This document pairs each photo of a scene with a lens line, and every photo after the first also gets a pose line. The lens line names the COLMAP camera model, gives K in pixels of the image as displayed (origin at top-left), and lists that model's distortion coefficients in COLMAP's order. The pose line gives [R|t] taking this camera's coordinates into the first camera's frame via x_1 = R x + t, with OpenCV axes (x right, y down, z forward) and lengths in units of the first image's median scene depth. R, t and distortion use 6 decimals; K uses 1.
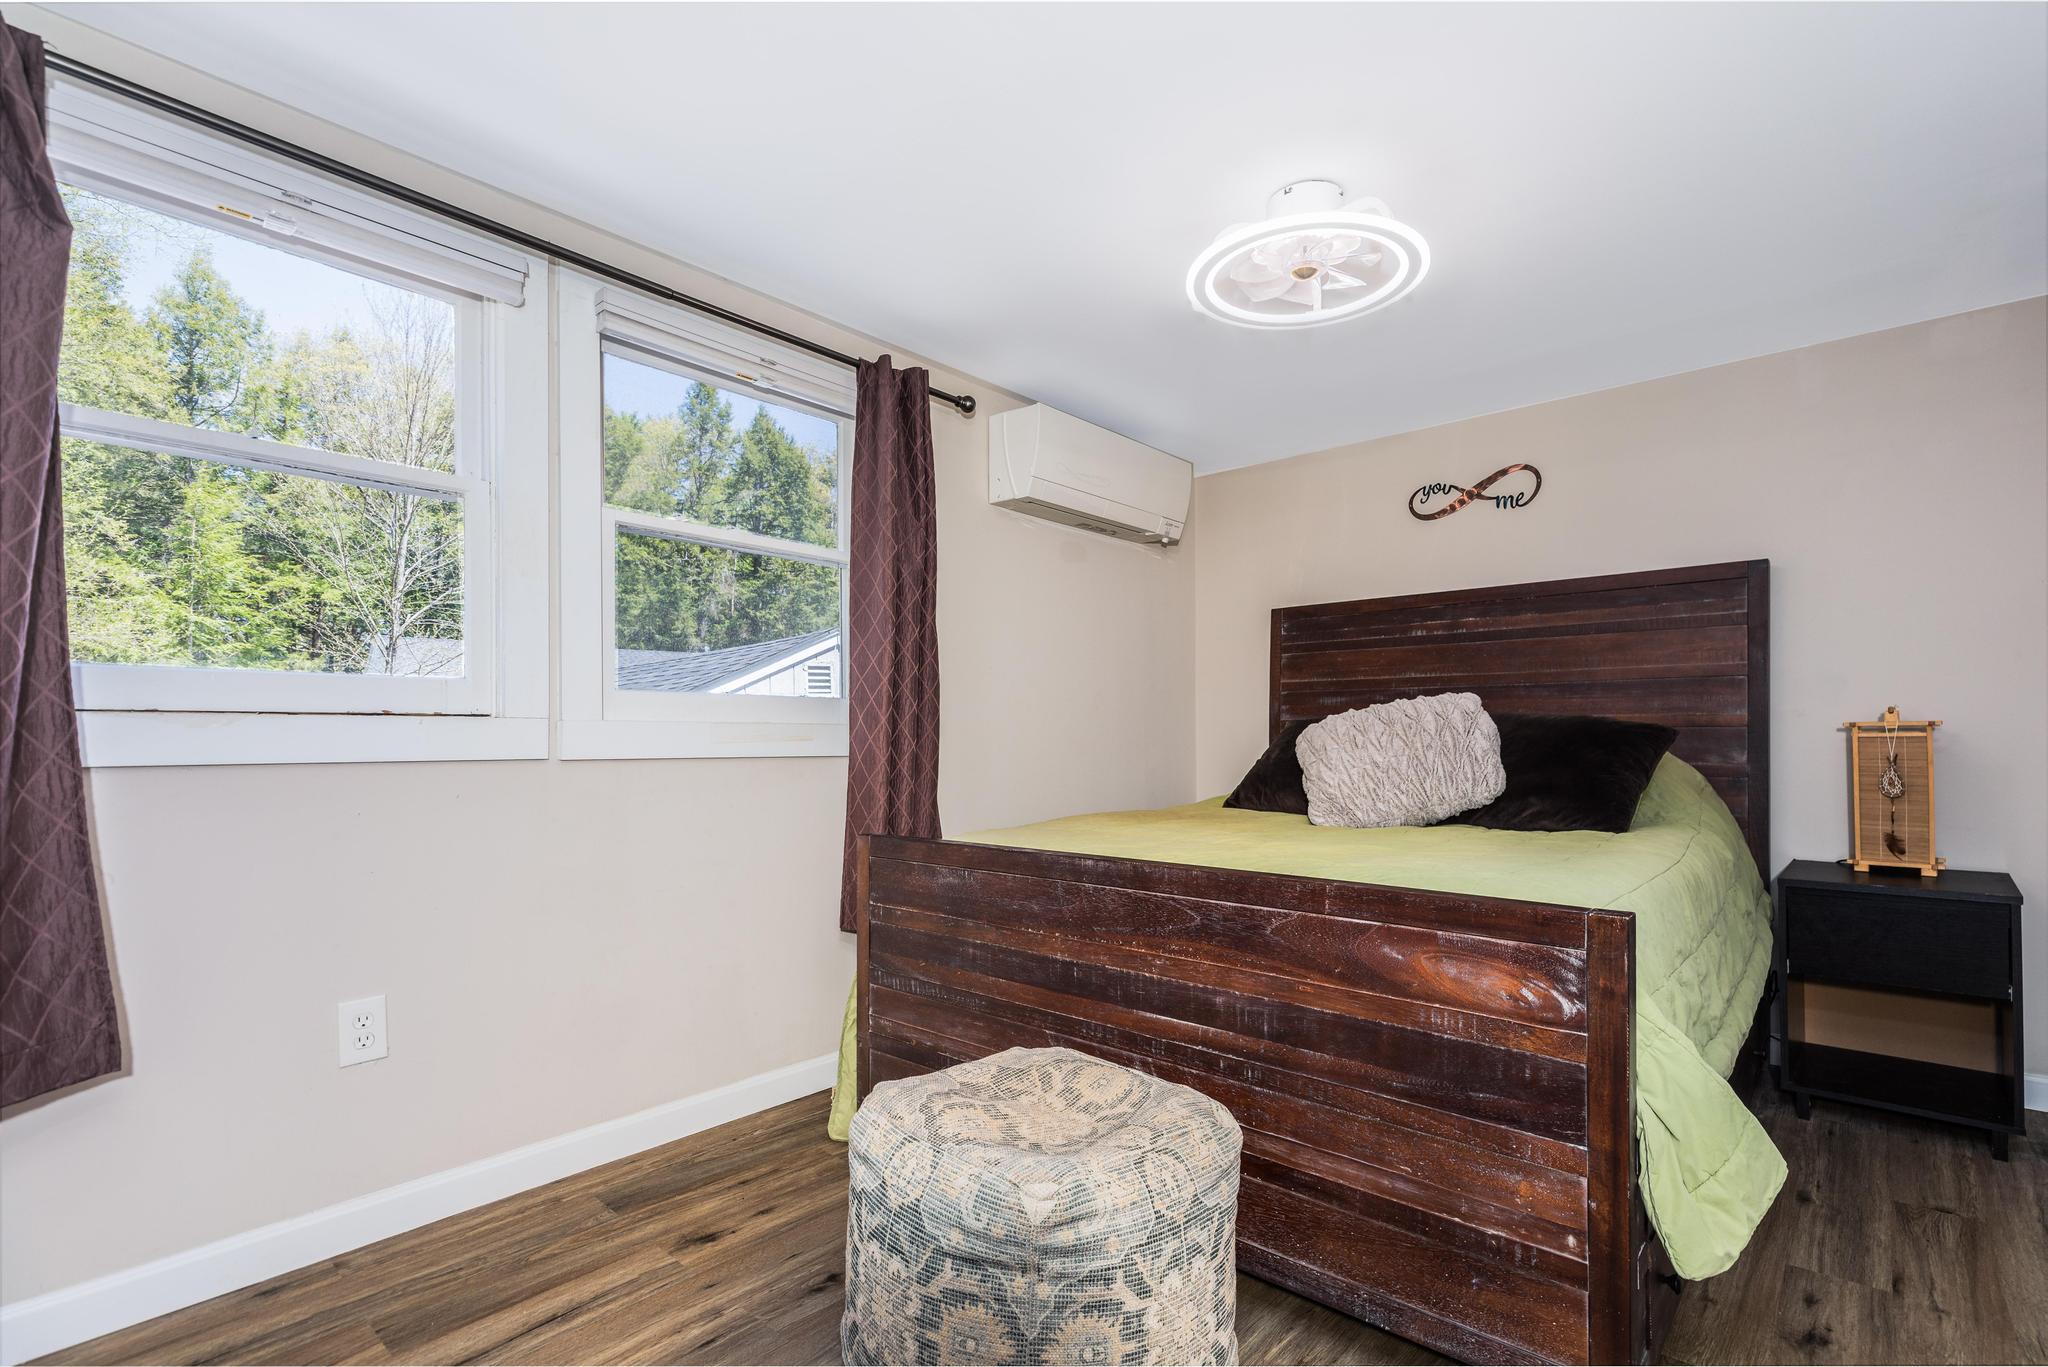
lens RADIAL K [[937.7, 0, 1033.2], [0, 937.7, 740.1], [0, 0, 1]] dist [-0.001037, -0.000015]
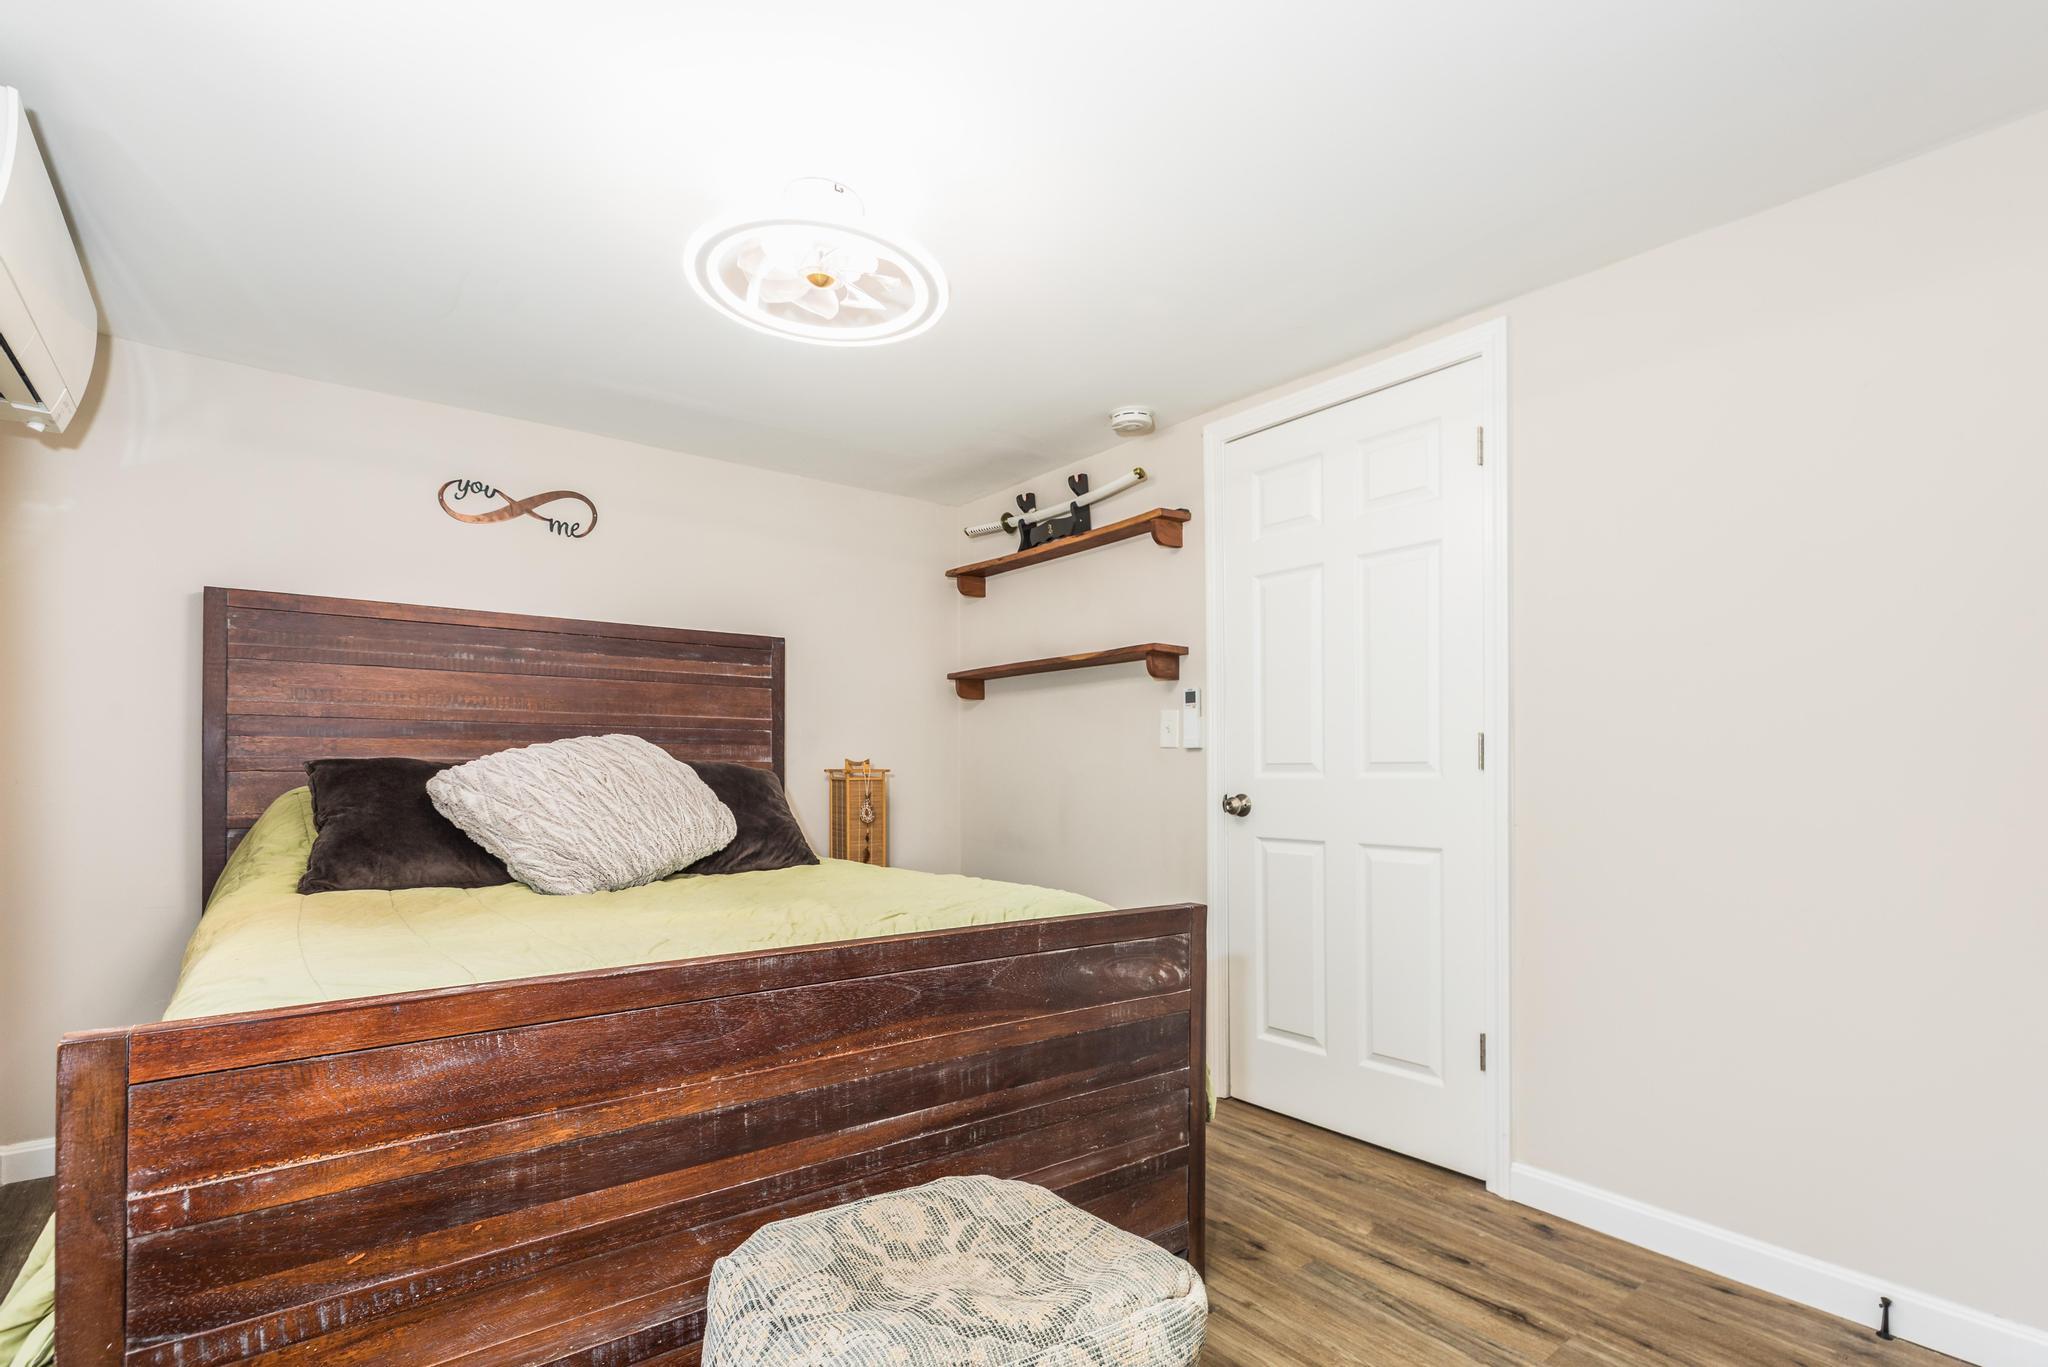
lens RADIAL K [[978.3, 0, 1025.8], [0, 978.3, 783.3], [0, 0, 1]] dist [0.003735, 0.000281]
pose [[0.185163, -0.008724, 0.982669, -0.668837], [0.002521, 0.999962, 0.008403, -0.015242], [-0.982704, 0.000921, 0.185178, 0.675140]]
